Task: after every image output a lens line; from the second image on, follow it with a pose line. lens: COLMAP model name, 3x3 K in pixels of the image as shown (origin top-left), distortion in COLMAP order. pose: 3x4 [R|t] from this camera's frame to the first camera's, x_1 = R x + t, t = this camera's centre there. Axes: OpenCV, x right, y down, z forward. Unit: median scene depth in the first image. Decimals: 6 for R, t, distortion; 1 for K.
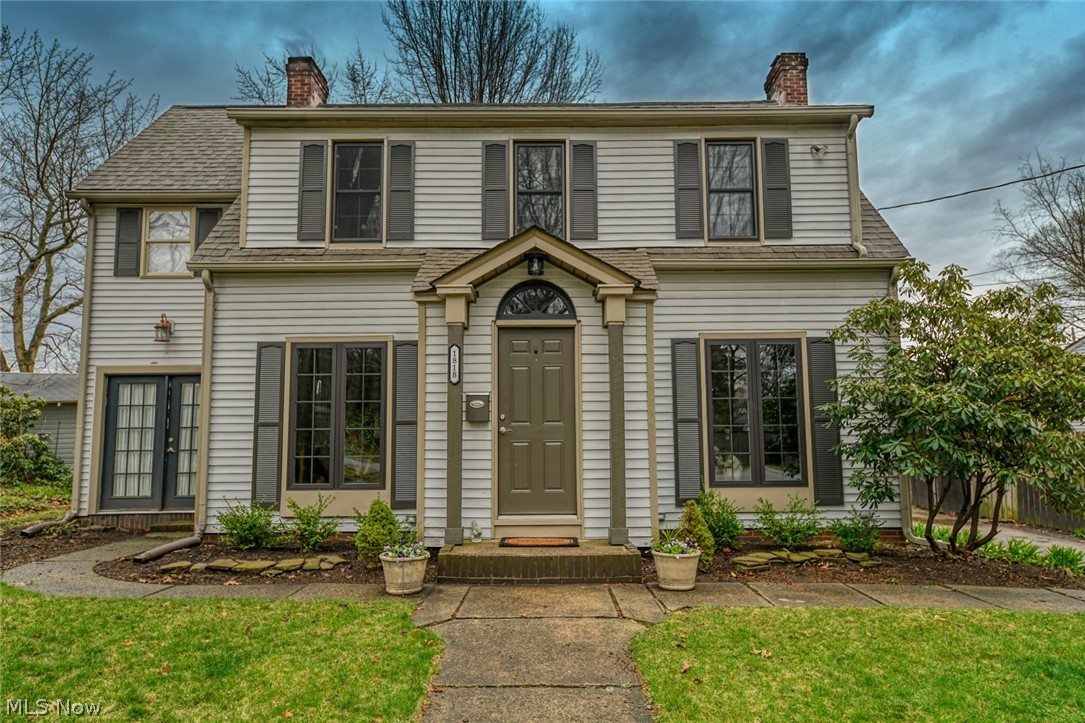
lens RADIAL K [[653.8, 0, 545.3], [0, 653.8, 392.2], [0, 0, 1]] dist [0.002308, -0.000133]
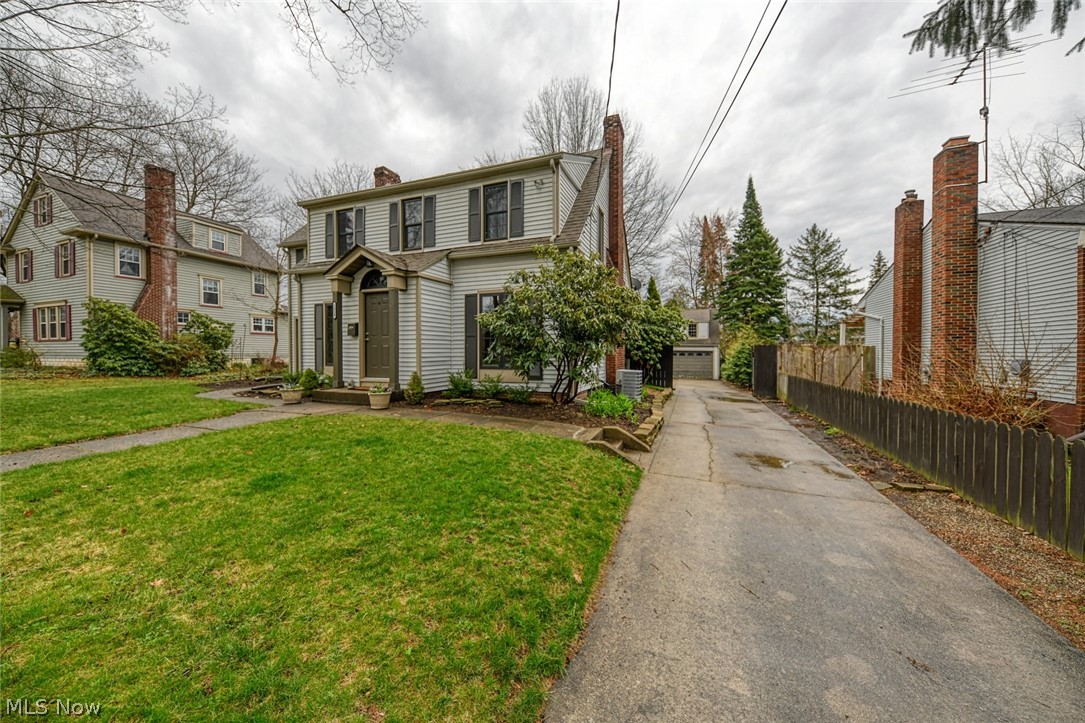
lens RADIAL K [[376.4, 0, 544.4], [0, 376.4, 361.5], [0, 0, 1]] dist [-0.000200, -0.000253]
pose [[0.935652, 0.017543, -0.352489, 0.806885], [0.023969, 0.993299, 0.113060, -0.001302], [0.352110, -0.114234, 0.928961, -0.005995]]
